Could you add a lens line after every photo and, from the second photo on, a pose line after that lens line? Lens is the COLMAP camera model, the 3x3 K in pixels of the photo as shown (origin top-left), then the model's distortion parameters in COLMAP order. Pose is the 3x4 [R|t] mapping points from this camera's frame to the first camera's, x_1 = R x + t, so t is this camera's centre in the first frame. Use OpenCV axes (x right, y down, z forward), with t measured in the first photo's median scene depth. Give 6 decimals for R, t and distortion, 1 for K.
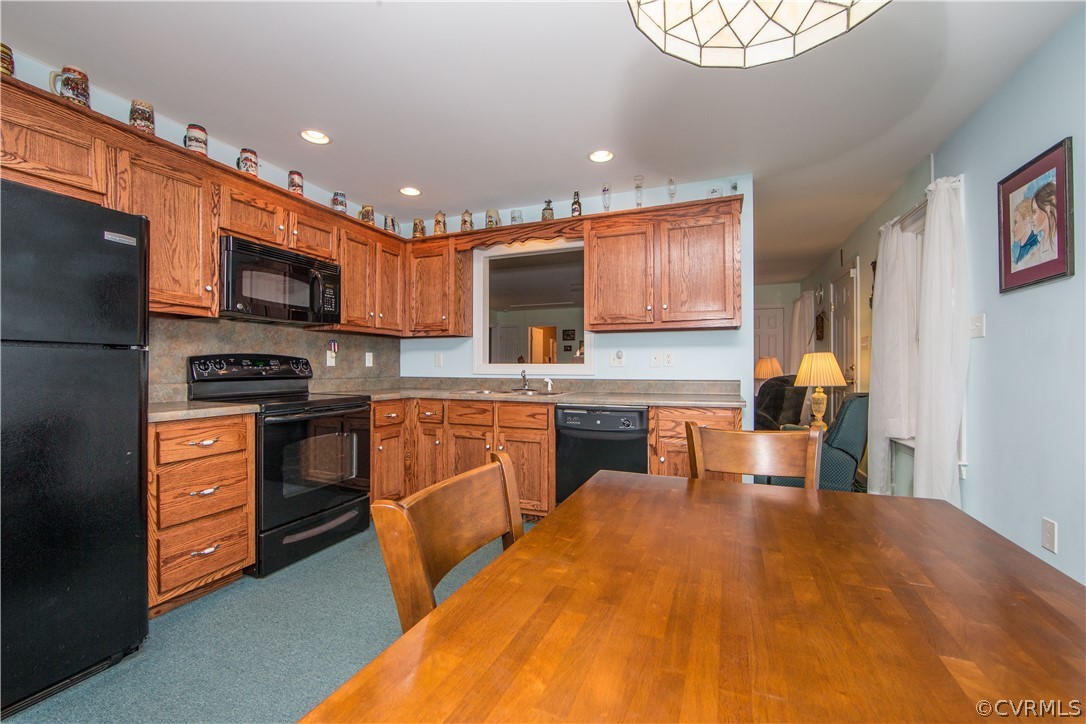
lens RADIAL K [[435.4, 0, 546.3], [0, 435.4, 365.3], [0, 0, 1]] dist [-0.006687, -0.000014]
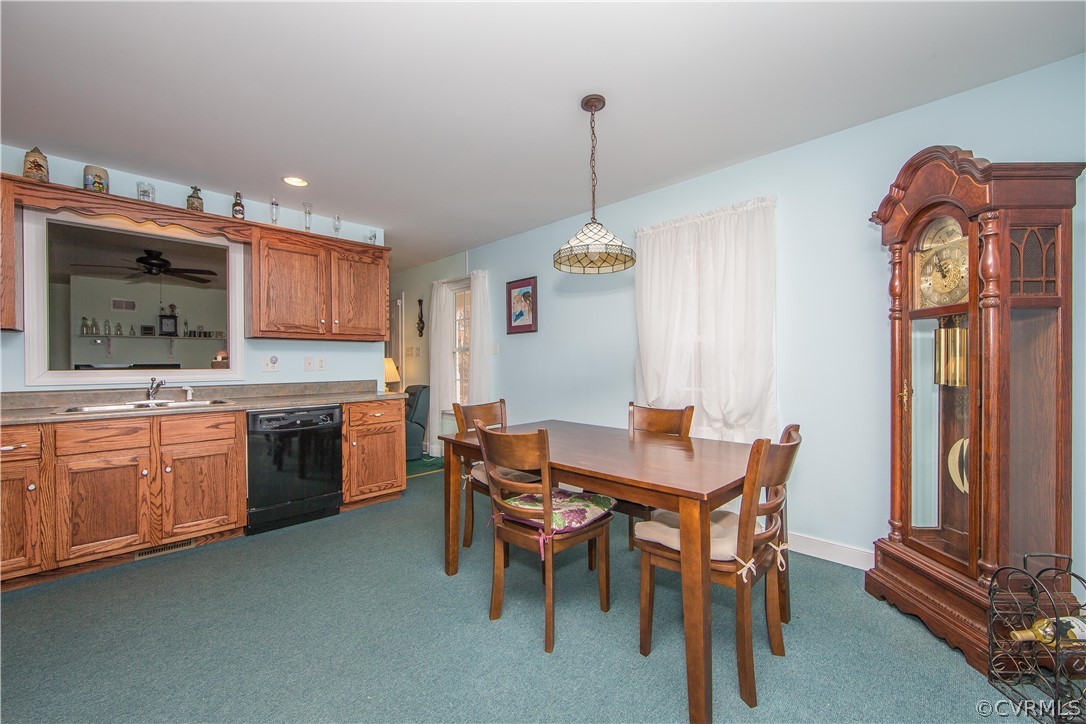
lens RADIAL K [[435.4, 0, 546.3], [0, 435.4, 365.3], [0, 0, 1]] dist [-0.006687, -0.000014]
pose [[0.386574, -0.007602, 0.922227, -0.606582], [0.002414, 0.999971, 0.007231, -0.019356], [-0.922255, -0.000569, 0.386581, -0.012381]]
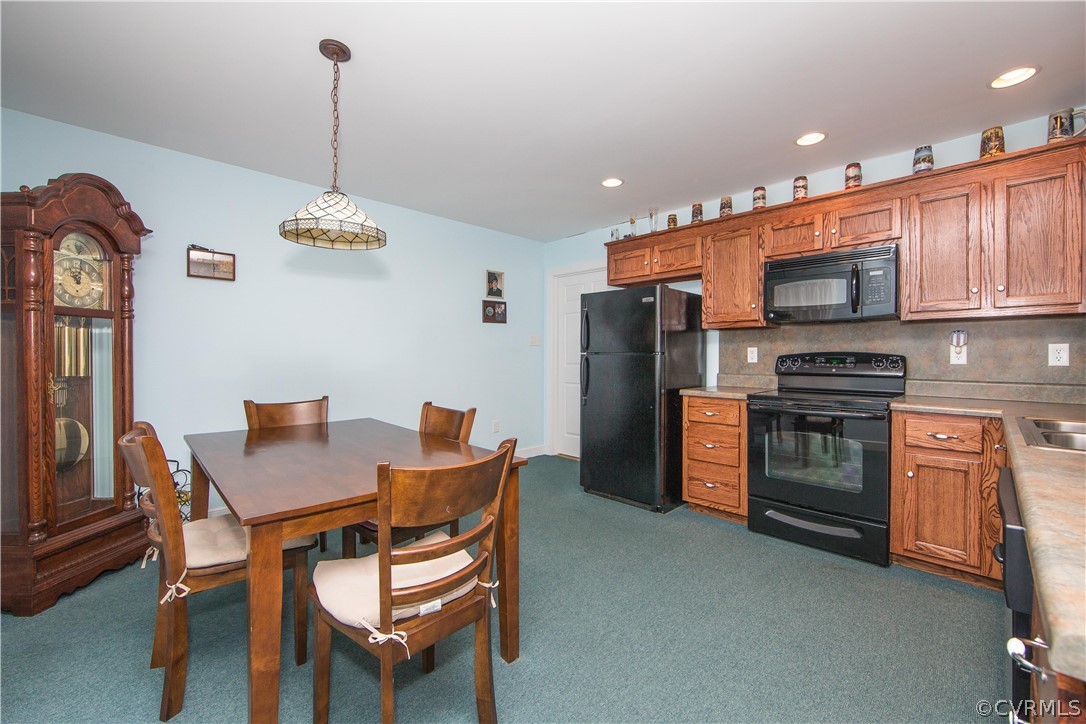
lens RADIAL K [[435.0, 0, 543.0], [0, 435.0, 362.0], [0, 0, 1]] dist [-0.008455, 0.000010]
pose [[-0.407203, 0.007236, -0.913309, 0.562830], [-0.000413, 0.999967, 0.008106, -0.009550], [0.913338, 0.003678, -0.407187, 0.724776]]
